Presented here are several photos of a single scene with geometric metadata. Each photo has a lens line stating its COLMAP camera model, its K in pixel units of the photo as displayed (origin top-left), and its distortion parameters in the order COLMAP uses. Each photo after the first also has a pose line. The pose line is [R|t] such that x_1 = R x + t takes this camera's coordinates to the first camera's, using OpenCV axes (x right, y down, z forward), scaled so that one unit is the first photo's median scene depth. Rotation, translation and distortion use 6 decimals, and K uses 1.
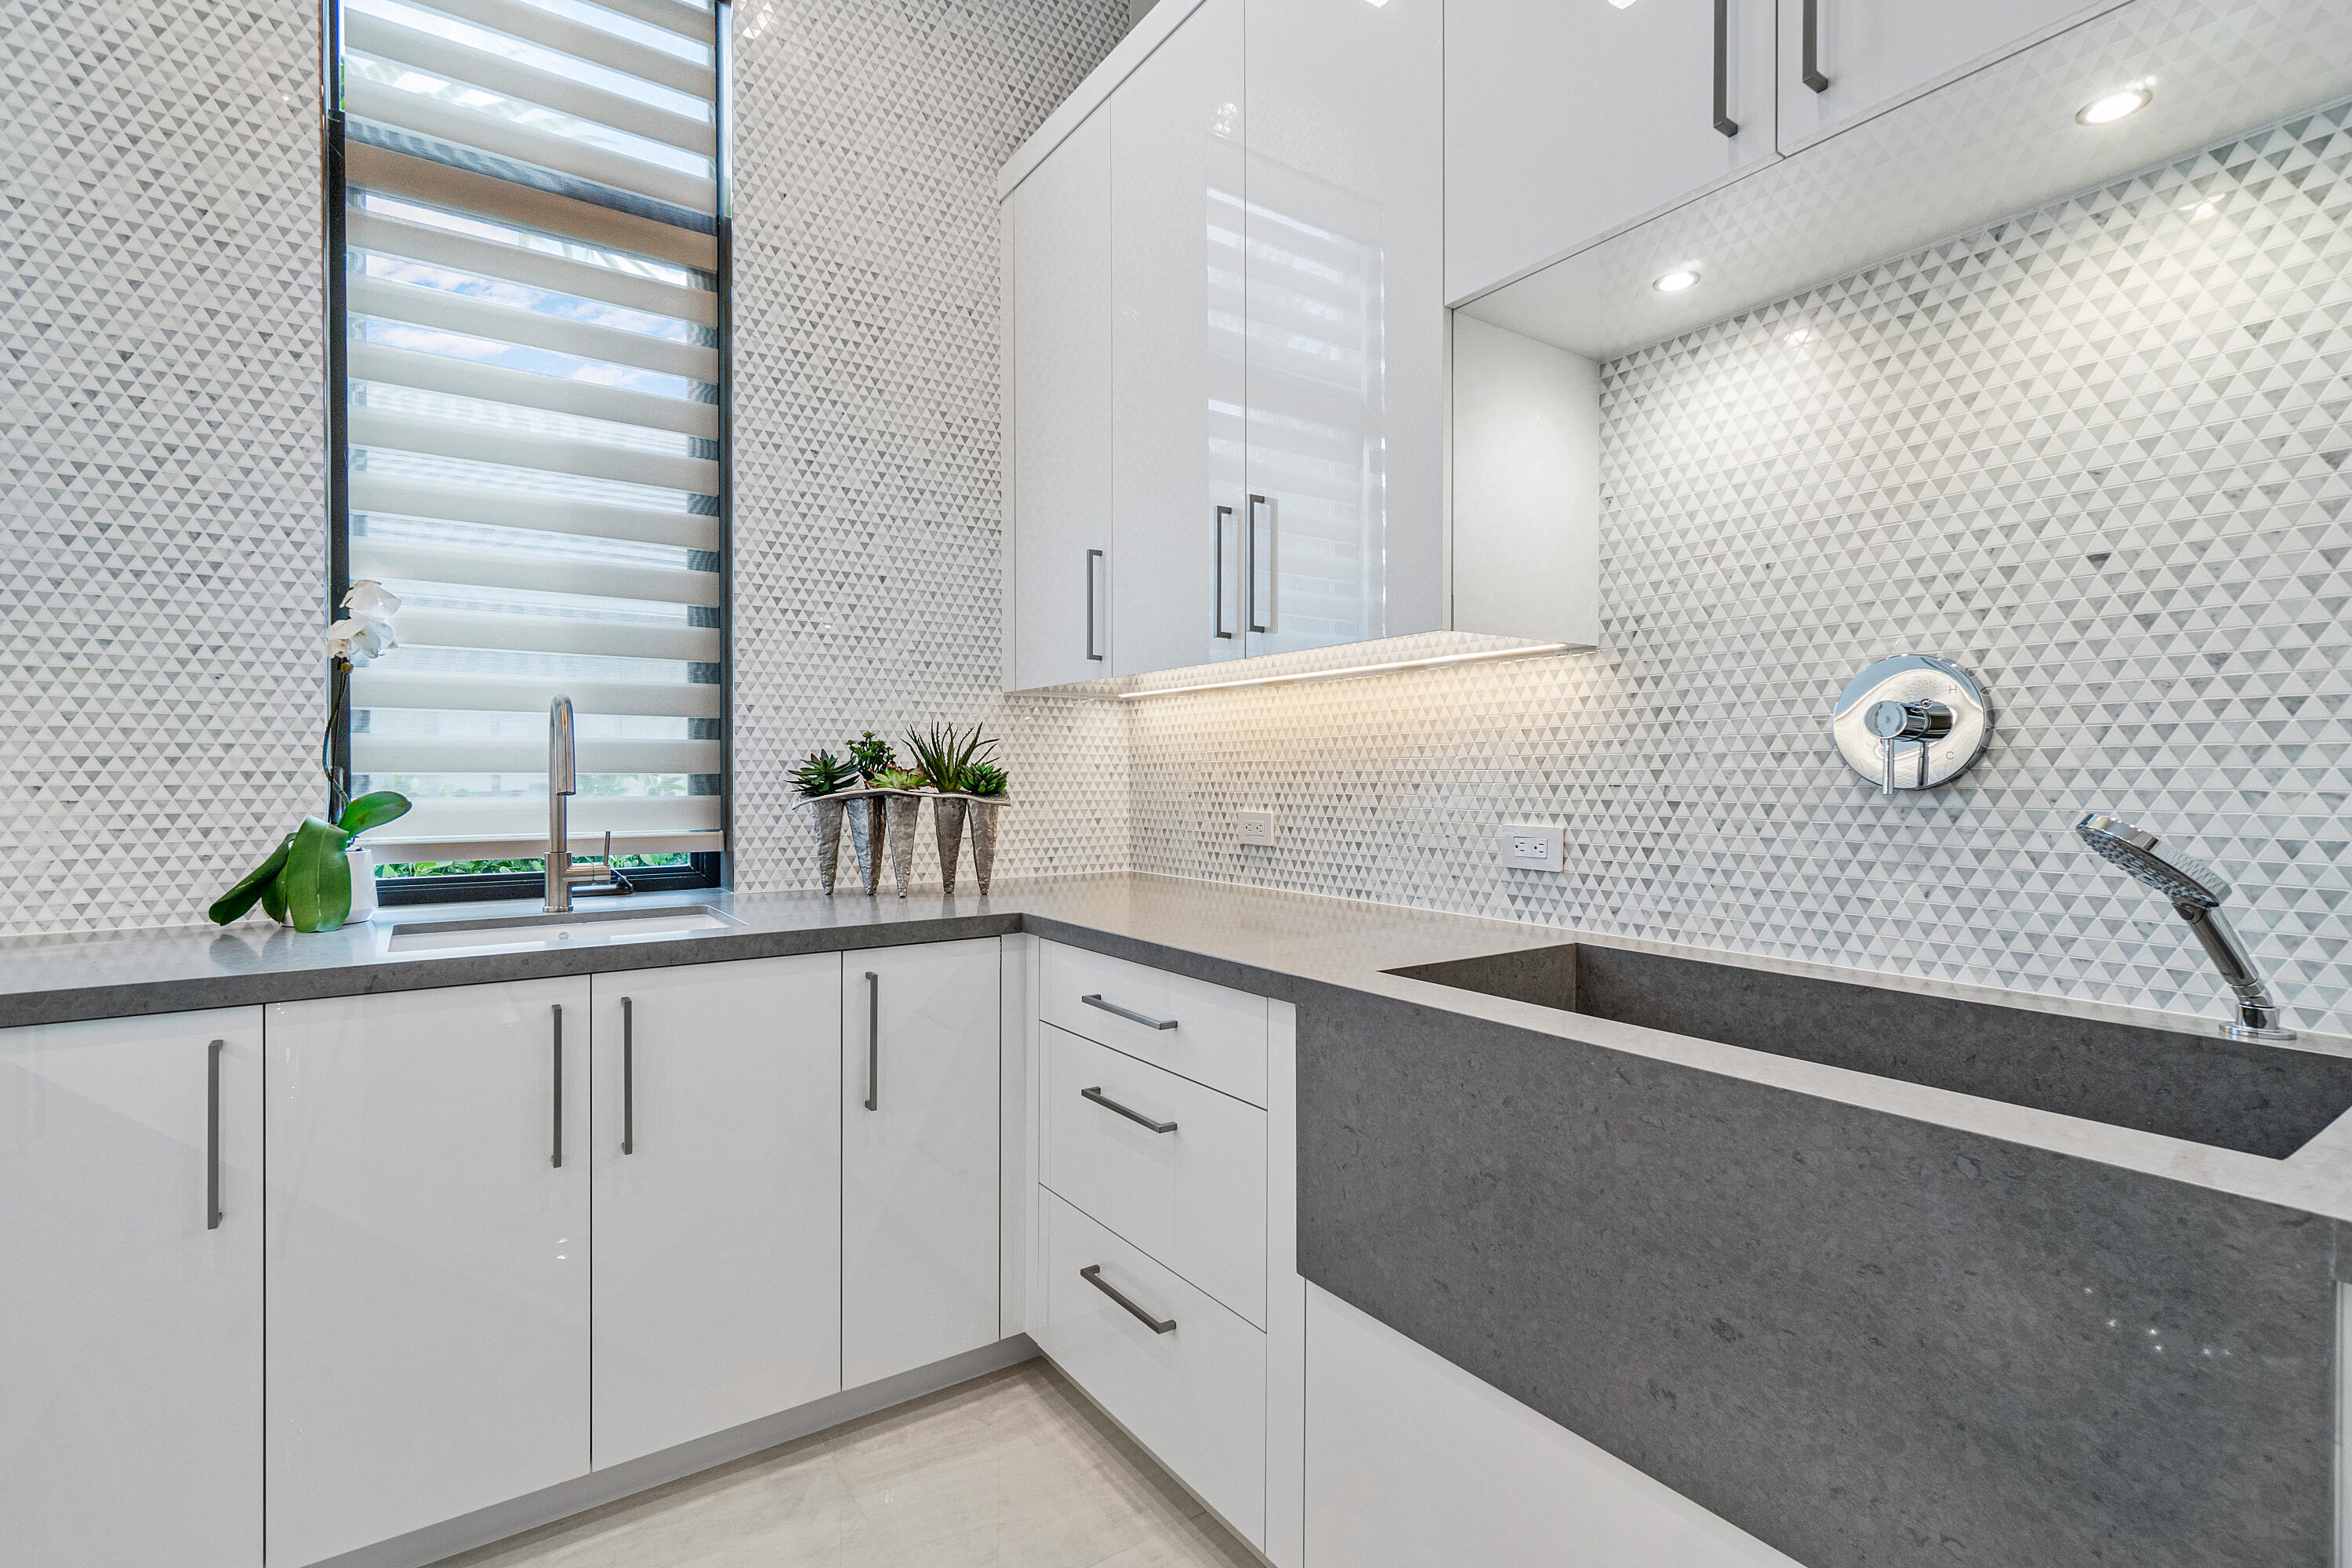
lens RADIAL K [[1052.6, 0, 1166.8], [0, 1052.6, 785.2], [0, 0, 1]] dist [-0.003619, -0.001073]
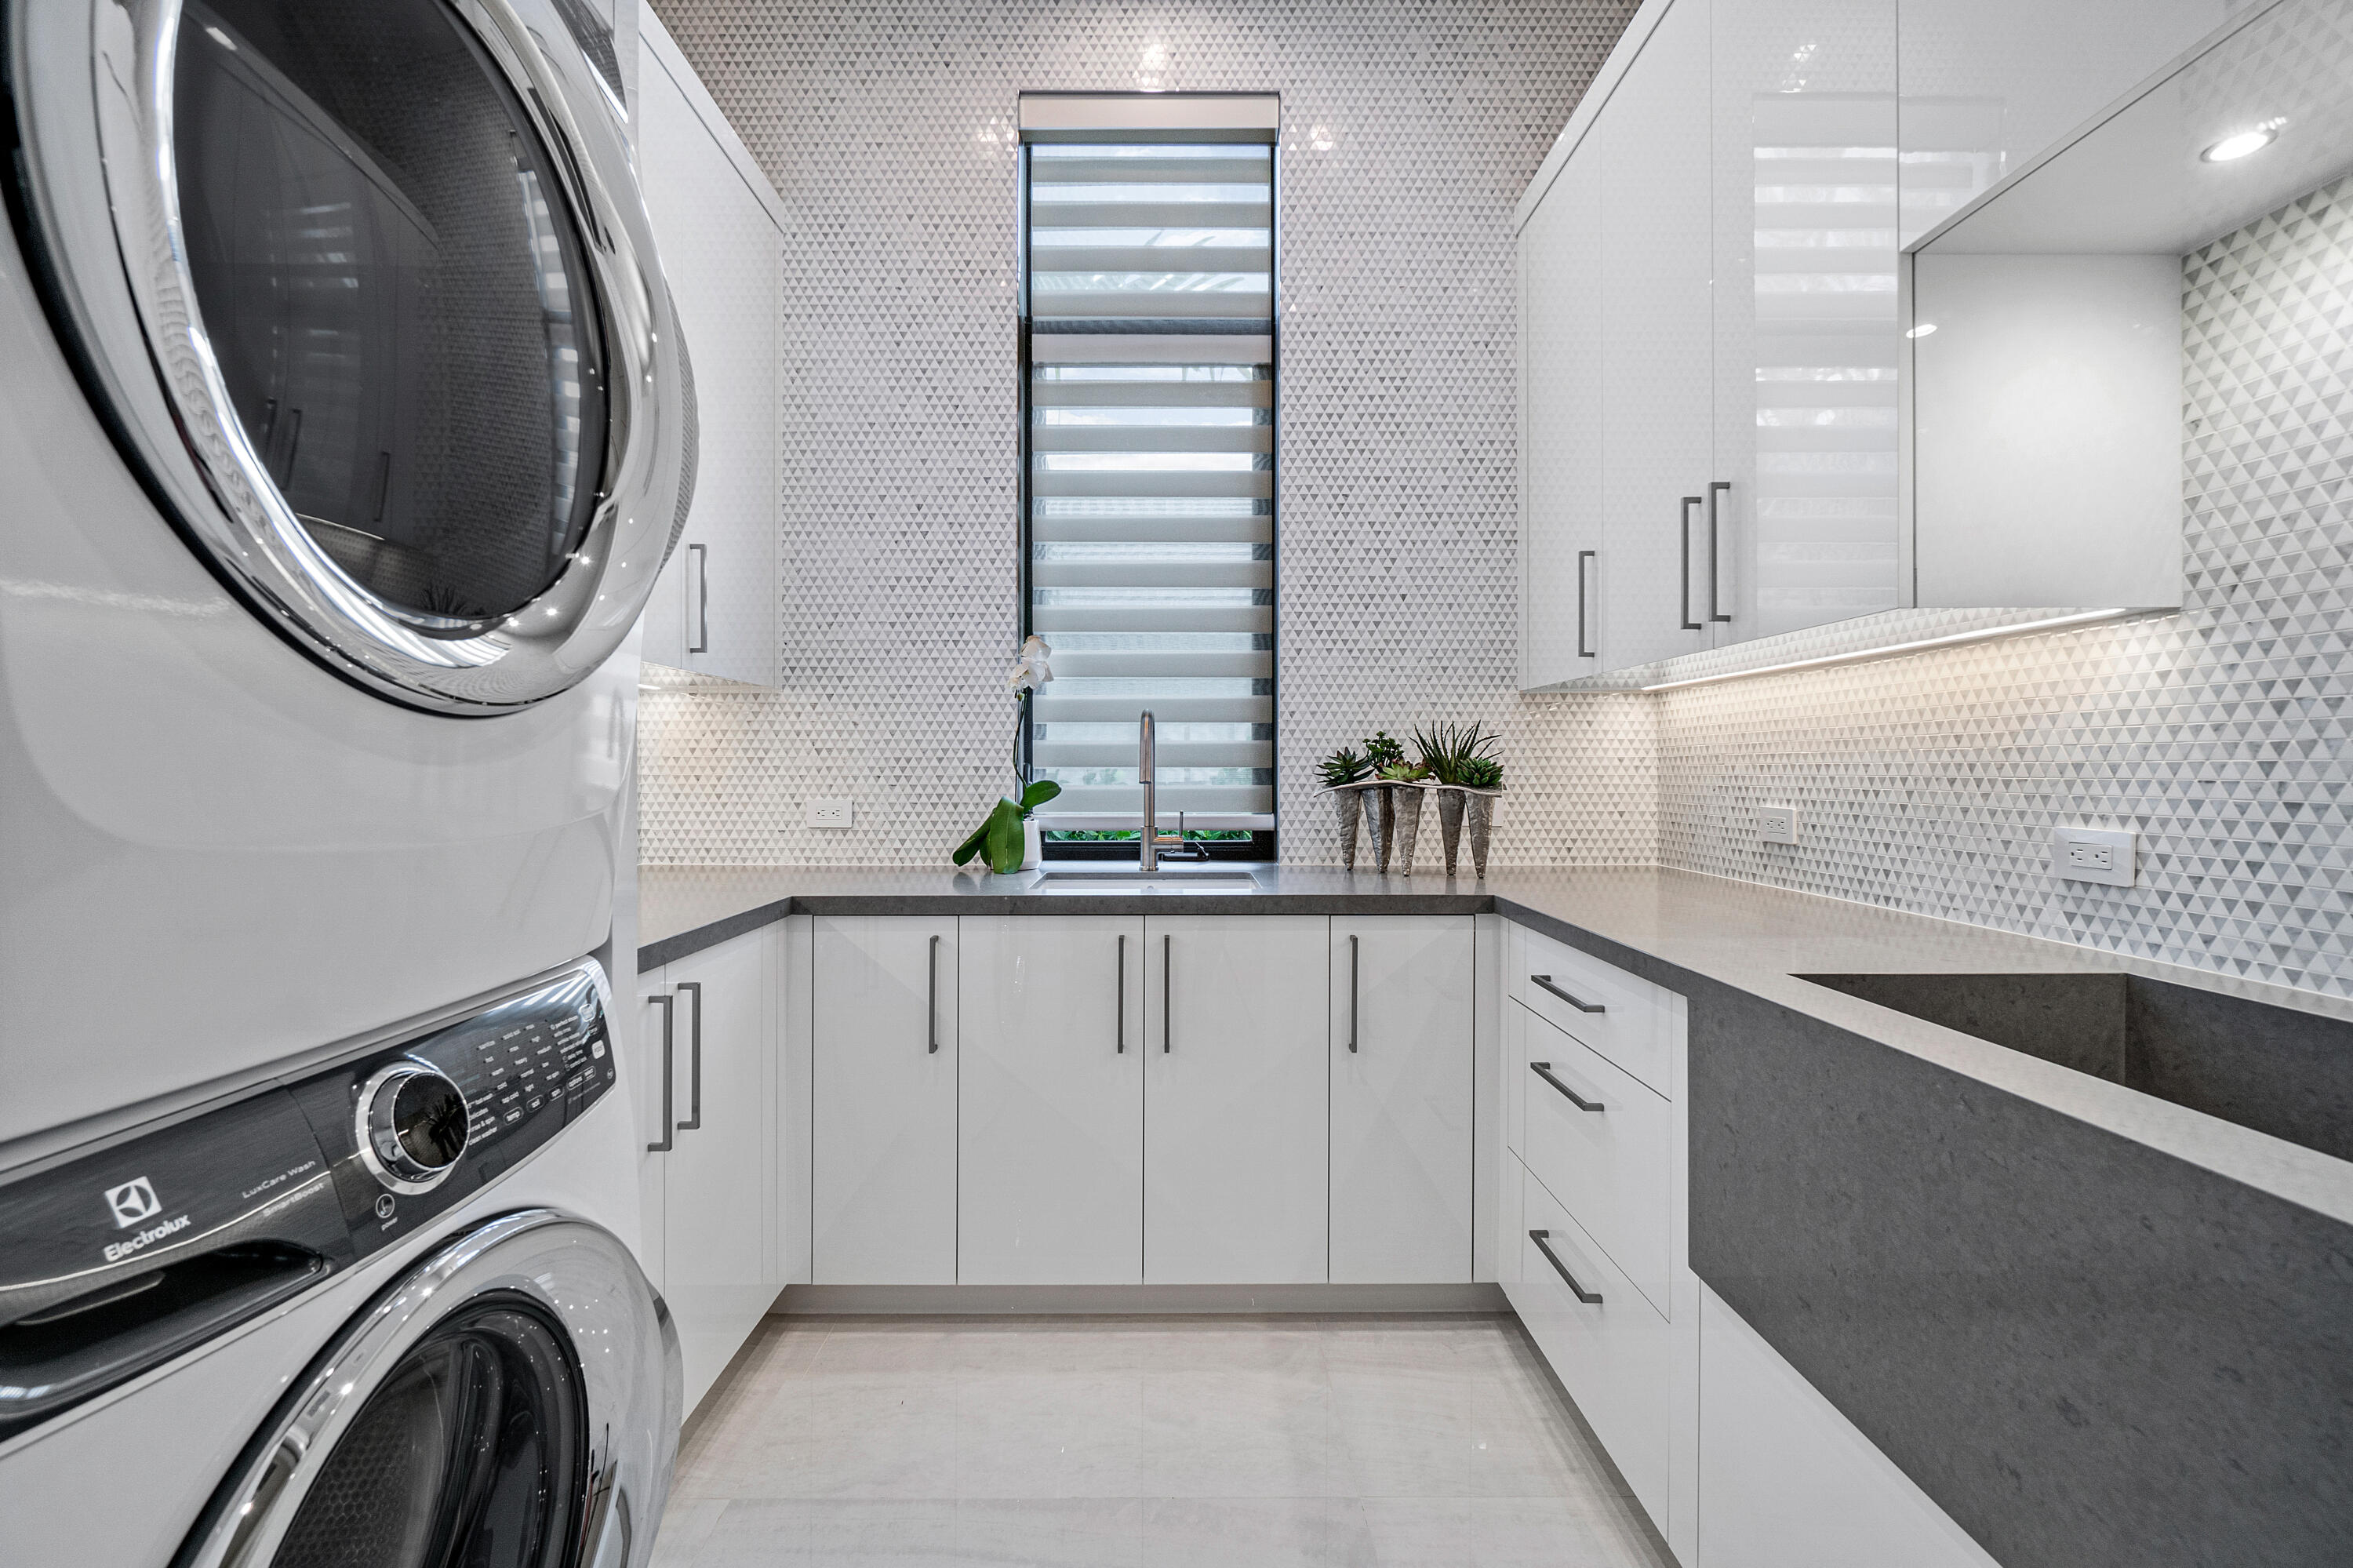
lens RADIAL K [[1053.1, 0, 1249.5], [0, 1053.1, 766.2], [0, 0, 1]] dist [-0.003619, -0.001073]
pose [[0.837546, -0.001642, -0.546365, 0.254395], [-0.004169, 0.999947, -0.009396, -0.000770], [0.546351, 0.010147, 0.837495, -0.055957]]
